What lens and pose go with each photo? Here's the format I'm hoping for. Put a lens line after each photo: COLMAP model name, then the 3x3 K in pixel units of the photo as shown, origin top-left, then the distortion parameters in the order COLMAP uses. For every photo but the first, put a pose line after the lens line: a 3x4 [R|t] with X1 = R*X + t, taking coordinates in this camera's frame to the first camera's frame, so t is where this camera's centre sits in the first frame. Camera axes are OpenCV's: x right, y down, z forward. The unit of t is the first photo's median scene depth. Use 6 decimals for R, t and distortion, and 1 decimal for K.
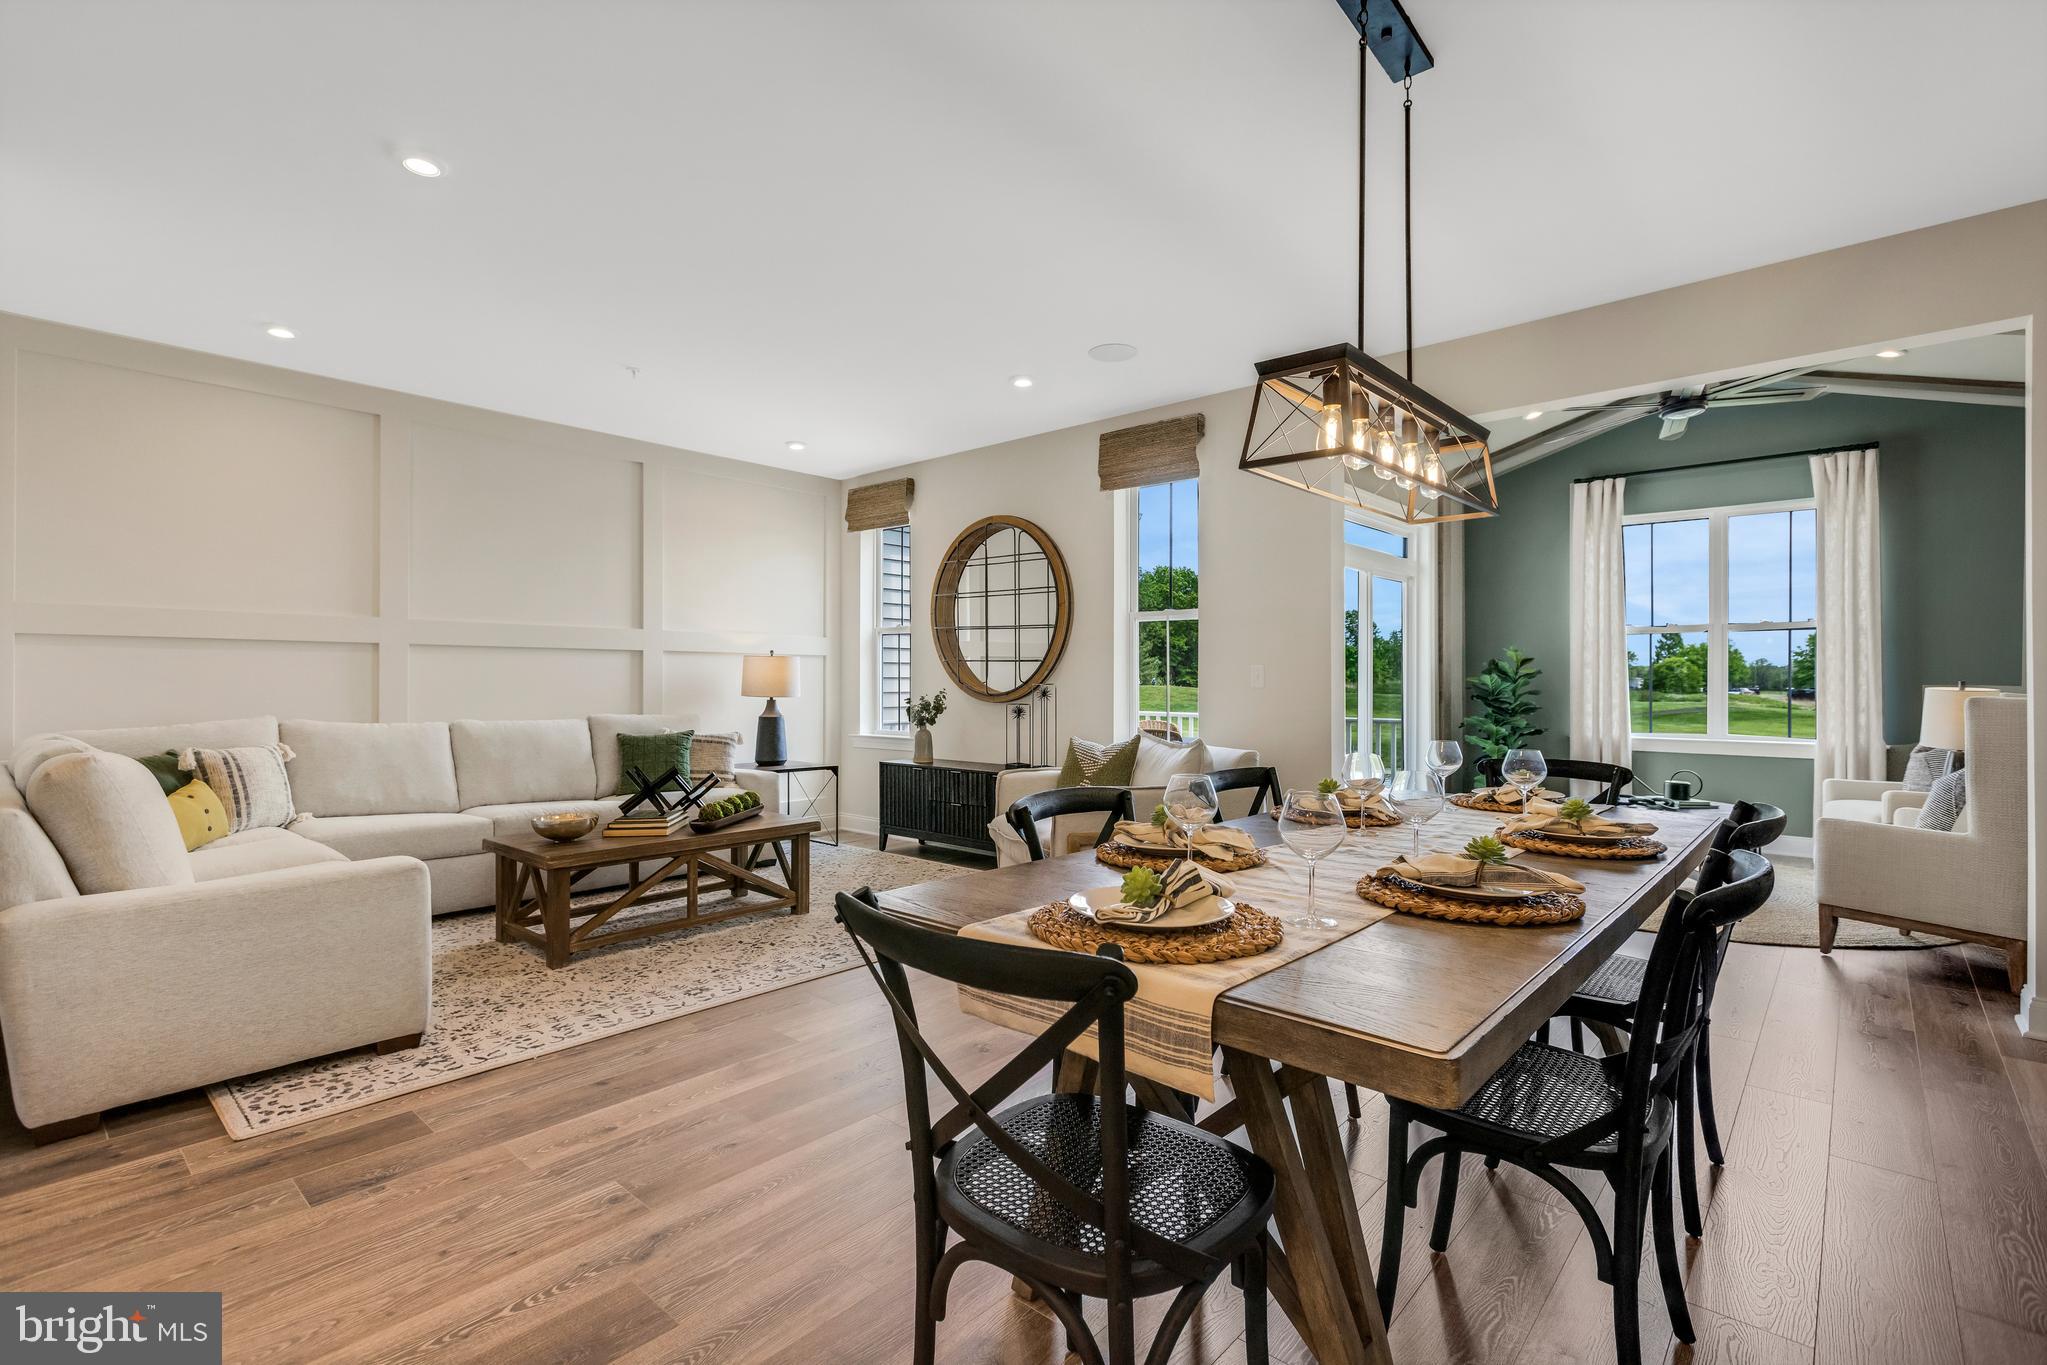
lens RADIAL K [[937.0, 0, 1024.7], [0, 937.0, 682.8], [0, 0, 1]] dist [0.002935, 0.000830]
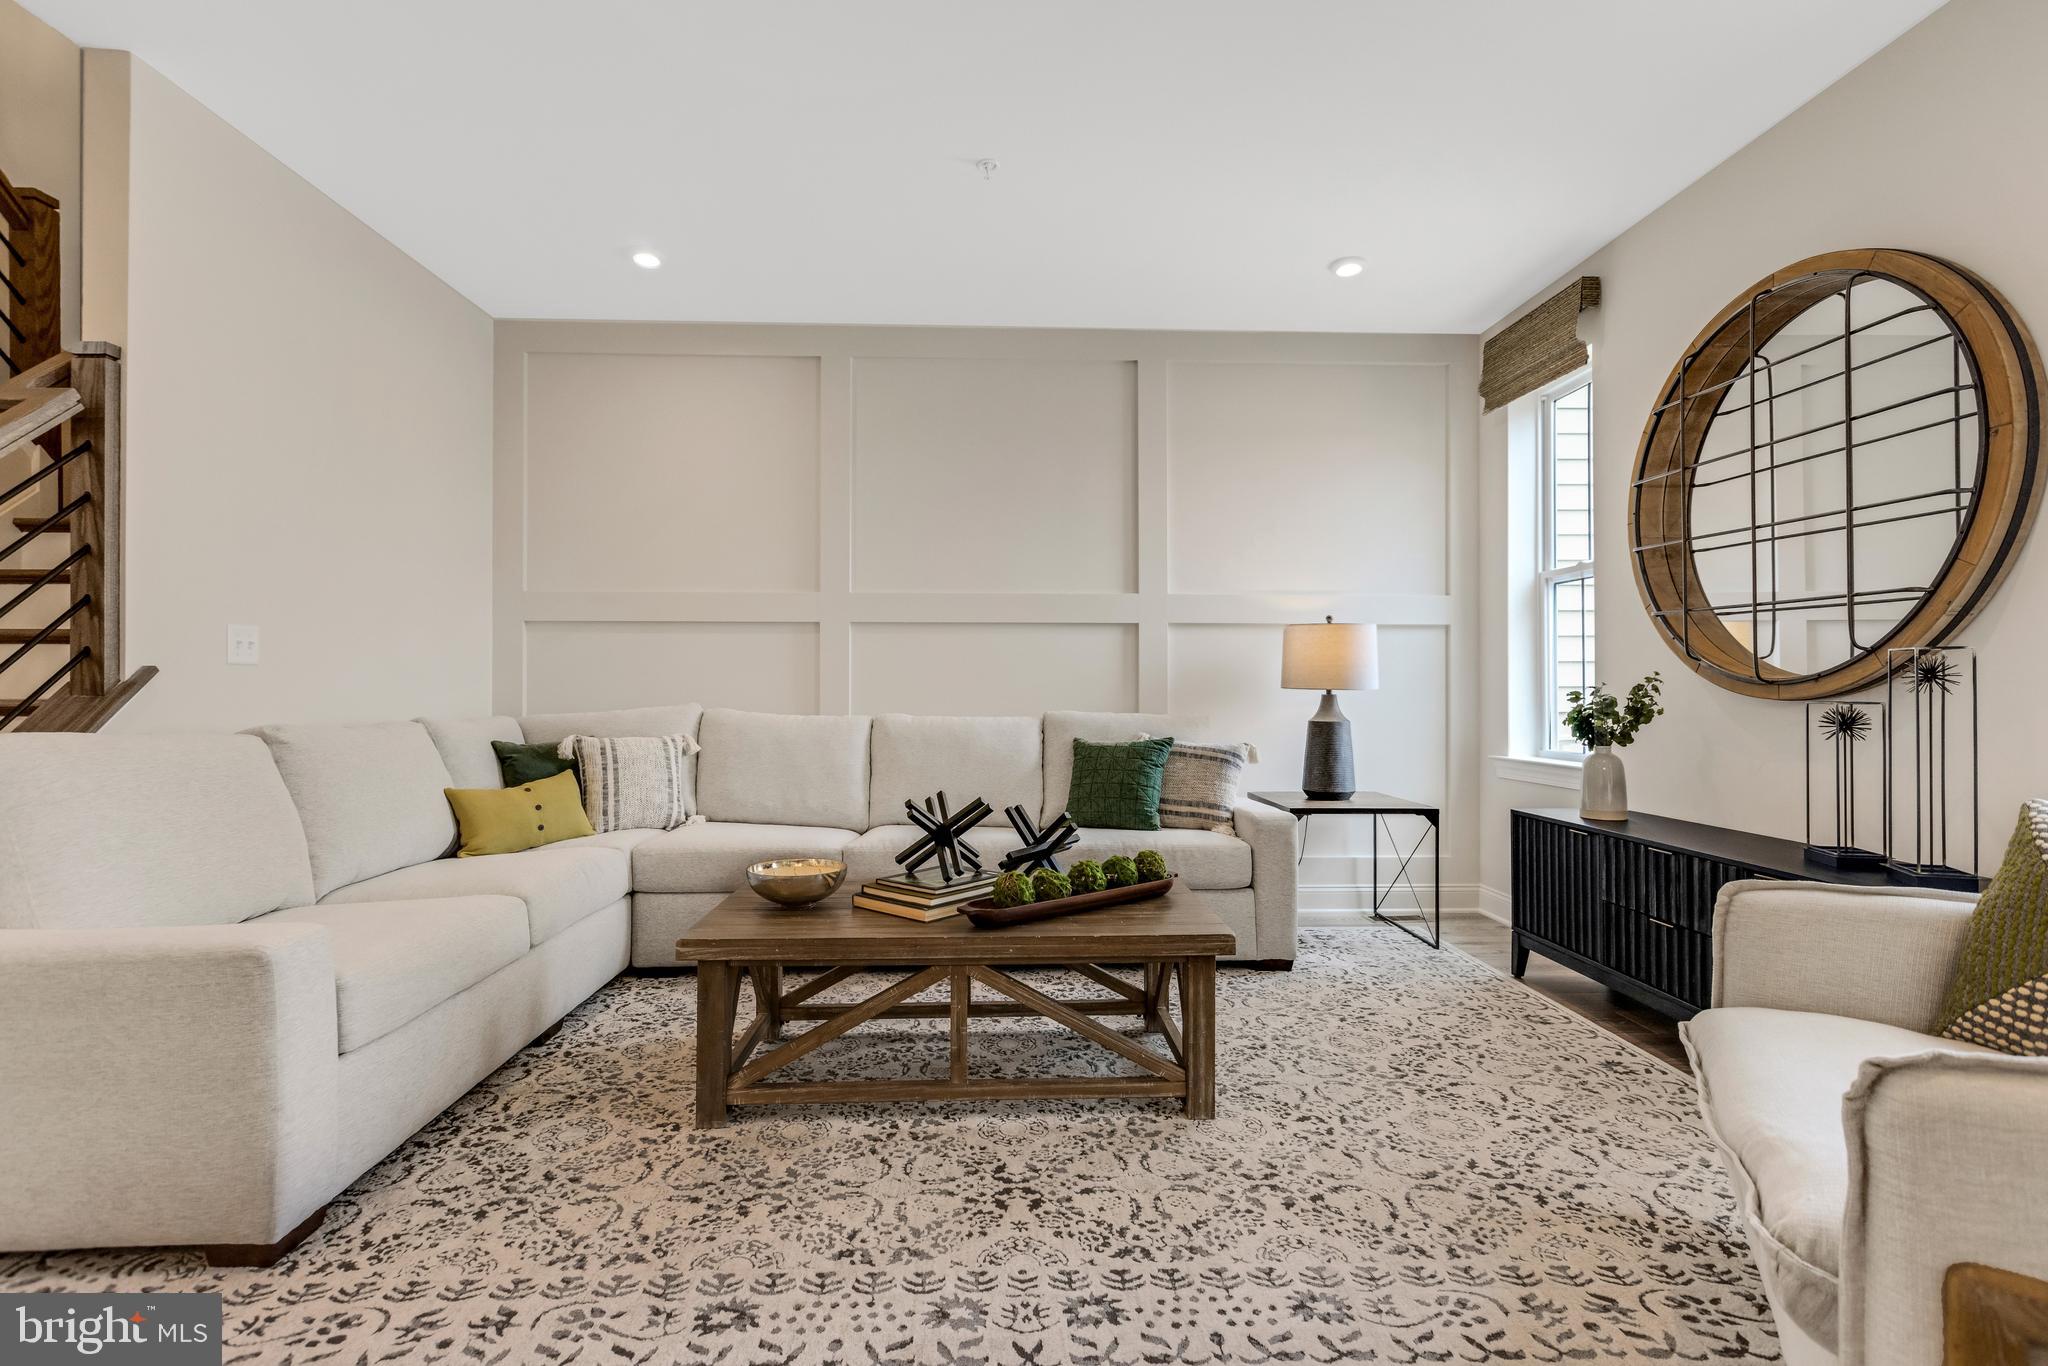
lens RADIAL K [[912.0, 0, 1017.7], [0, 912.0, 687.2], [0, 0, 1]] dist [0.002481, -0.000706]
pose [[0.681647, -0.002928, -0.731676, 0.037759], [0.000003, 0.999992, -0.004000, 0.017259], [0.731681, 0.002724, 0.681641, 0.468713]]
